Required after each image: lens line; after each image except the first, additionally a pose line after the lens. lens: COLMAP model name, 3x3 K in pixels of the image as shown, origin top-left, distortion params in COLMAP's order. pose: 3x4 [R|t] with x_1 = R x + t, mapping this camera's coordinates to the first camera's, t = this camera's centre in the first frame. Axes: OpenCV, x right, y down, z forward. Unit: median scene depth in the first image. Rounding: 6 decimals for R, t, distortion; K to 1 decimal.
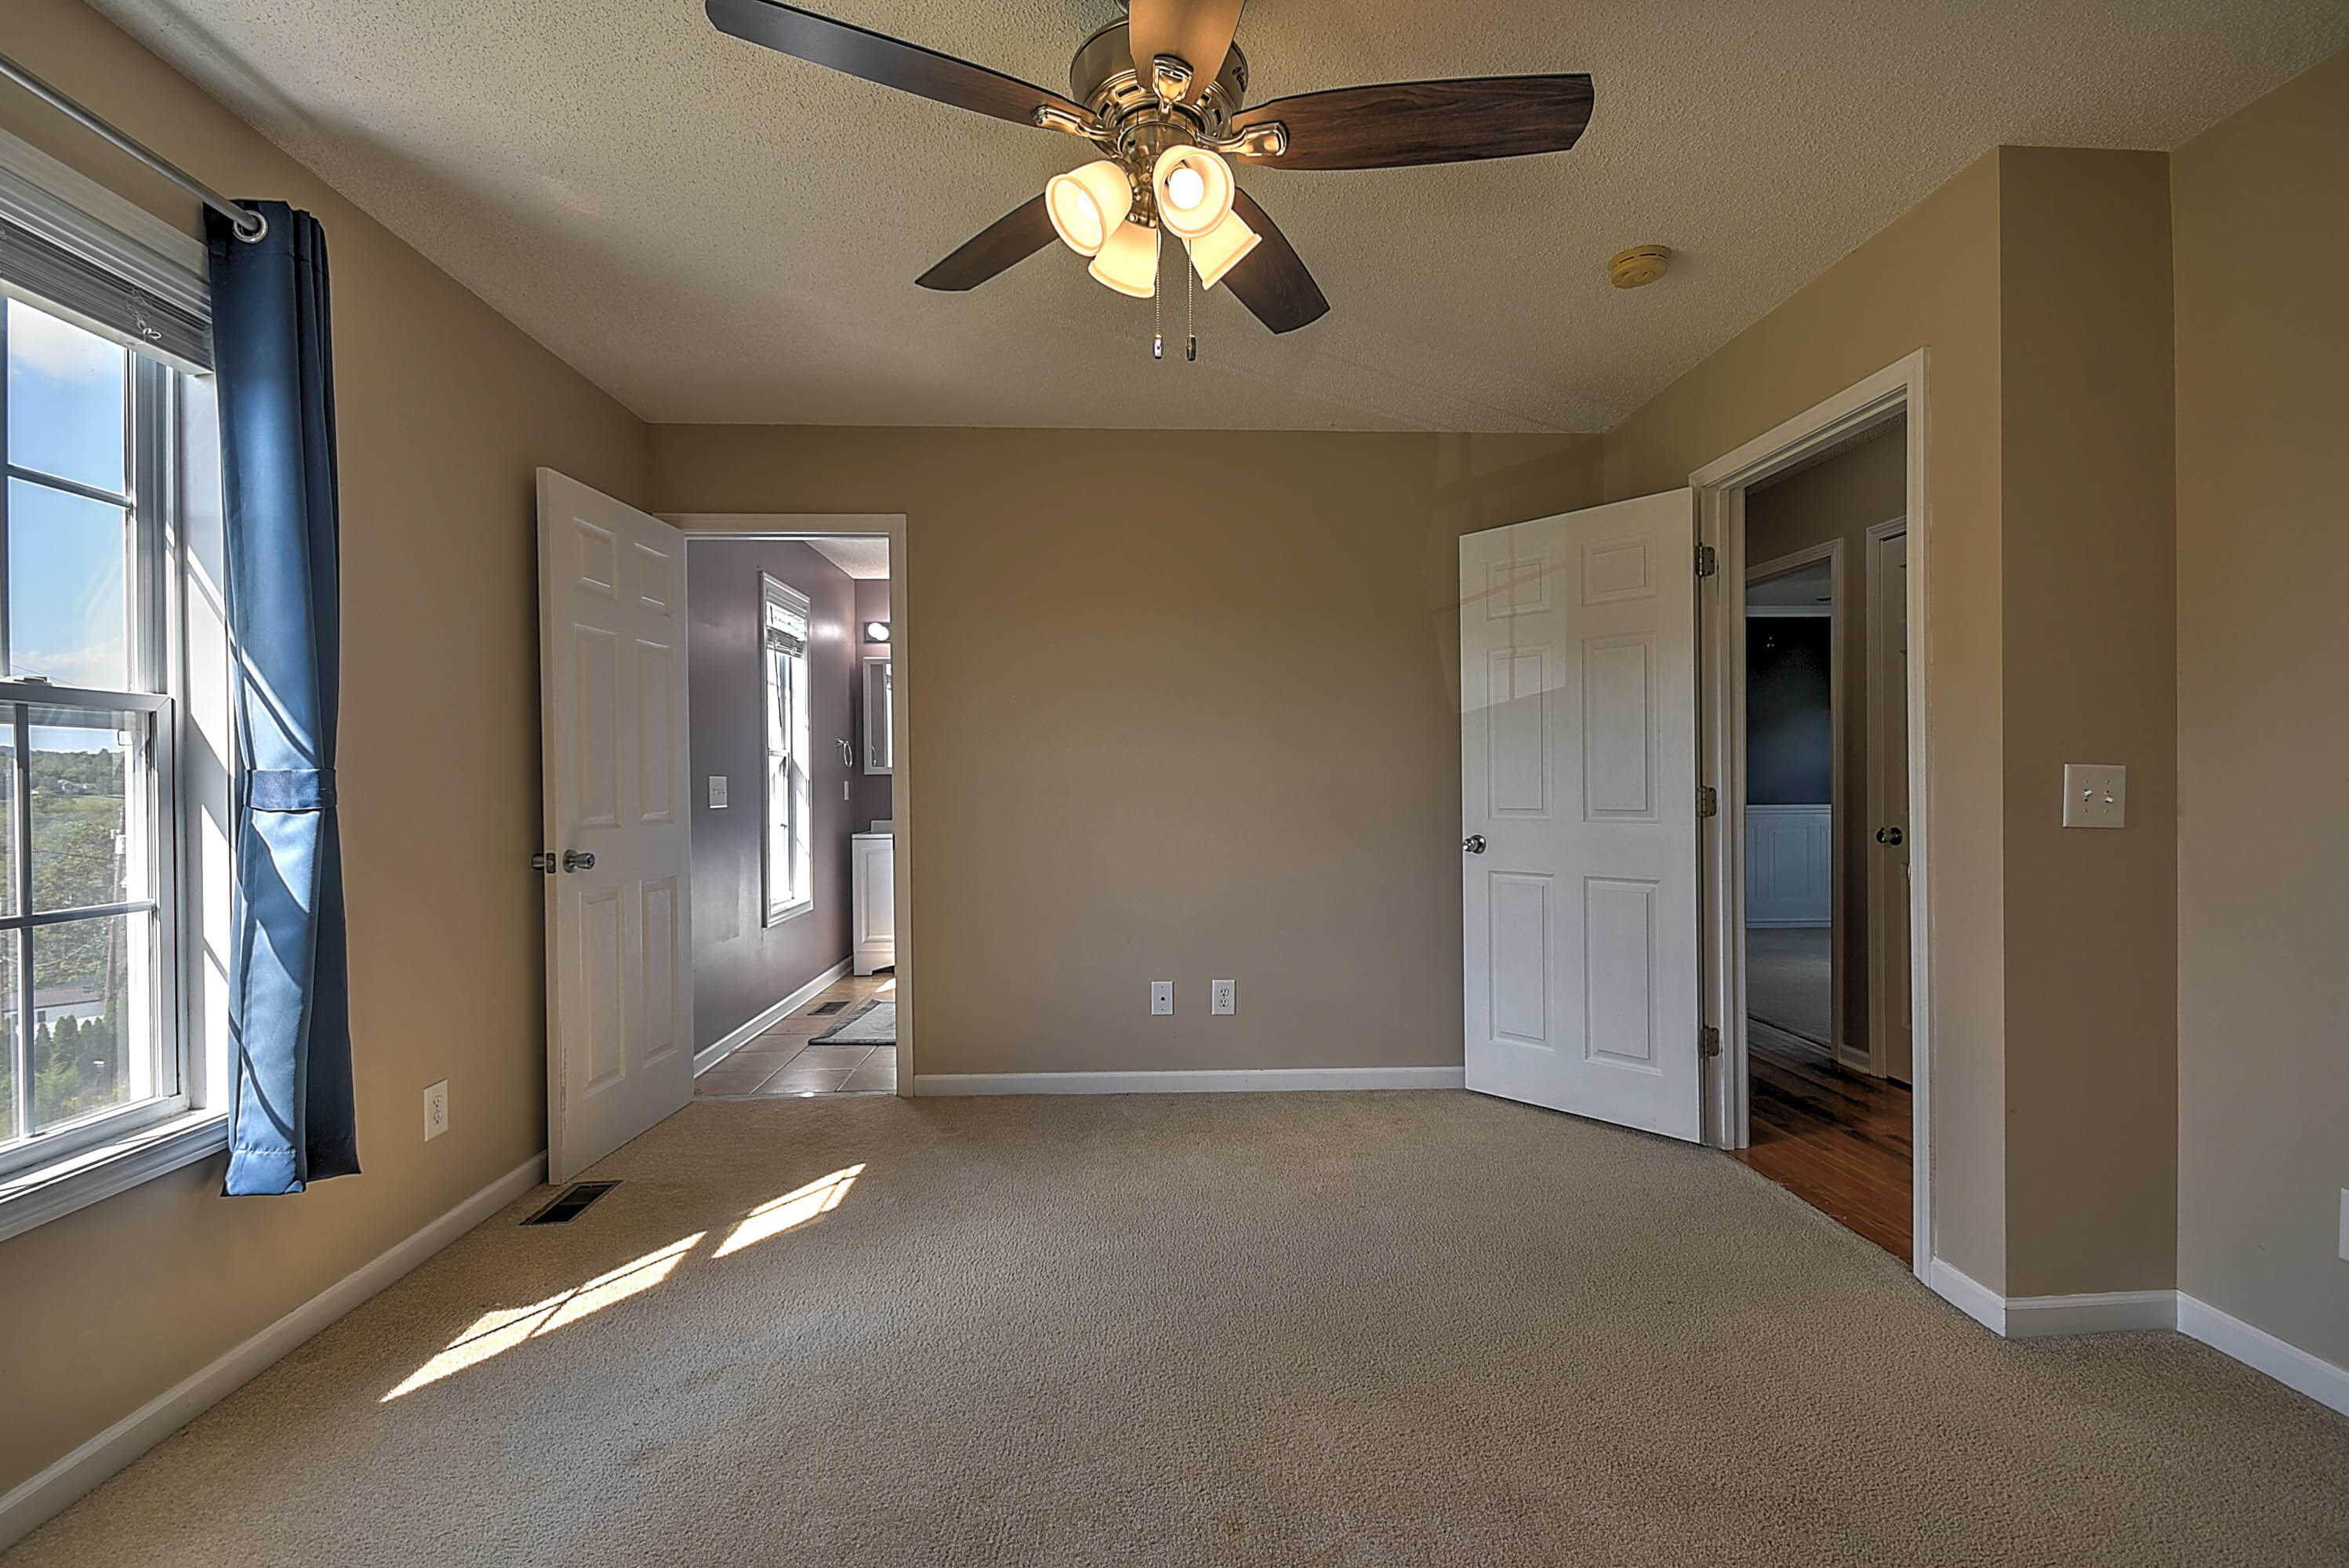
lens RADIAL K [[1025.5, 0, 1179.2], [0, 1025.5, 791.8], [0, 0, 1]] dist [0.012832, -0.006113]
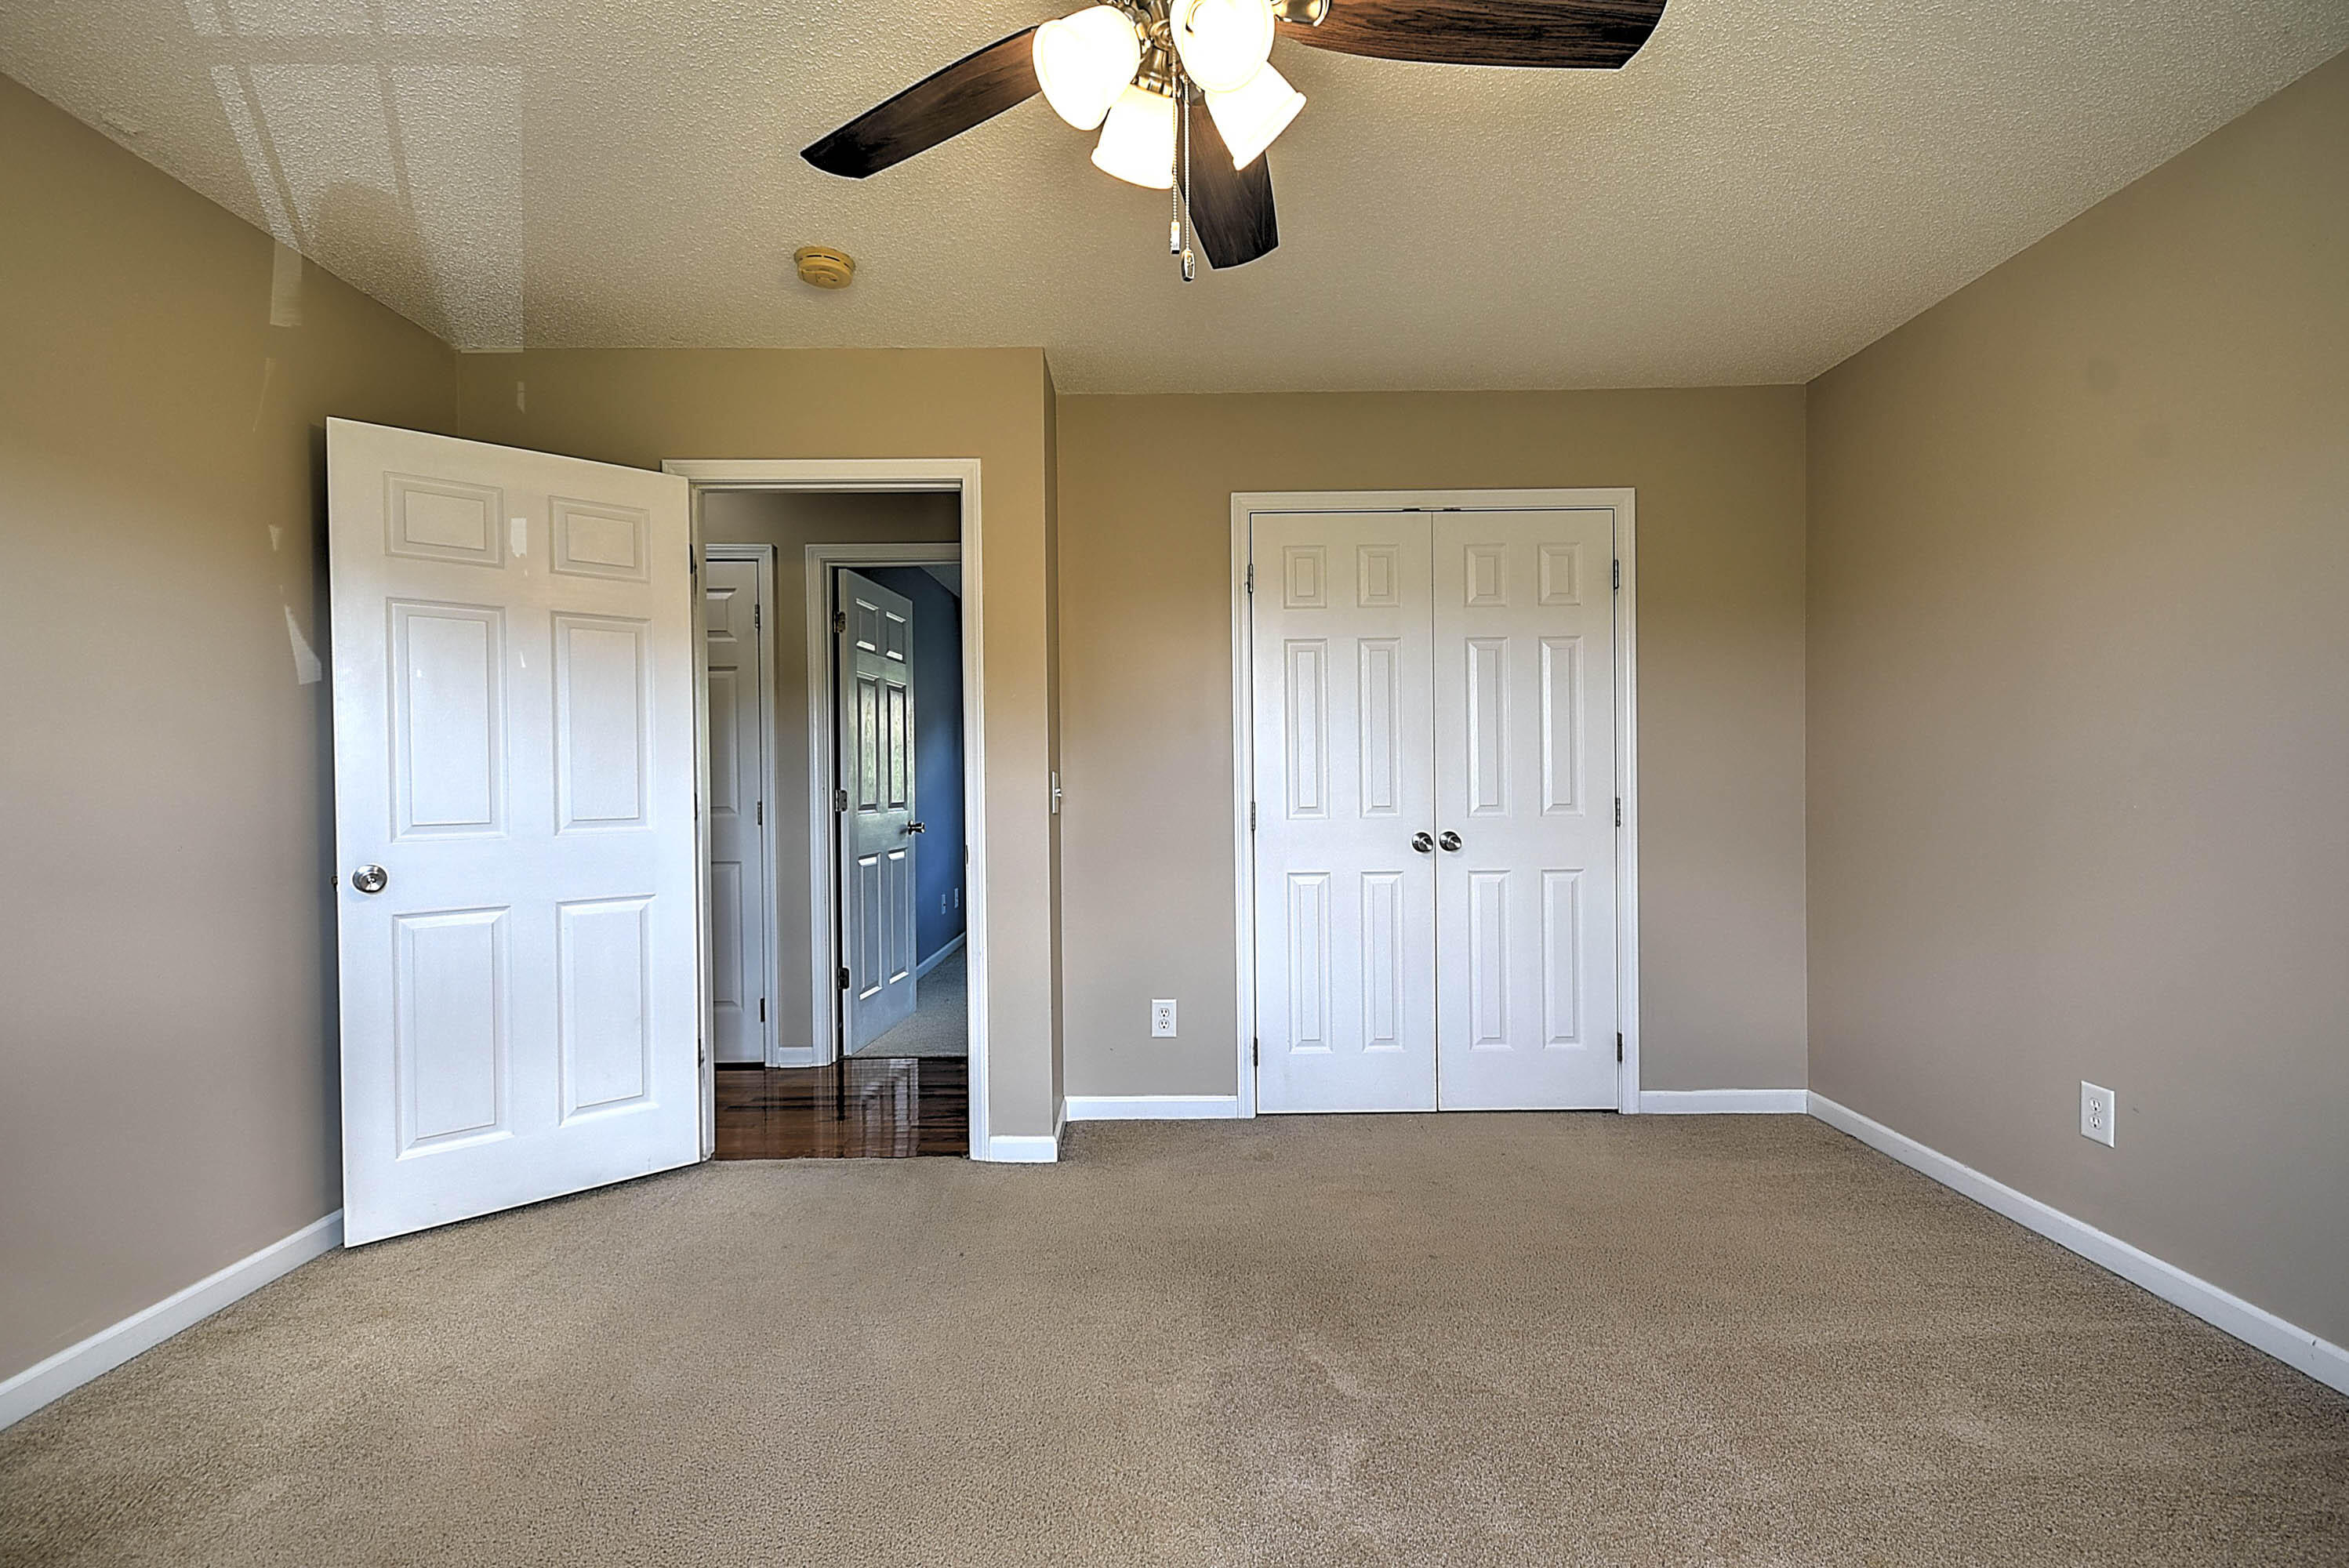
lens RADIAL K [[1025.5, 0, 1200.0], [0, 1025.5, 776.9], [0, 0, 1]] dist [0.012832, -0.006113]
pose [[0.053926, 0.002520, 0.998542, -0.416602], [0.023970, 0.999705, -0.003818, -0.003060], [-0.998257, 0.024140, 0.053850, 0.459119]]
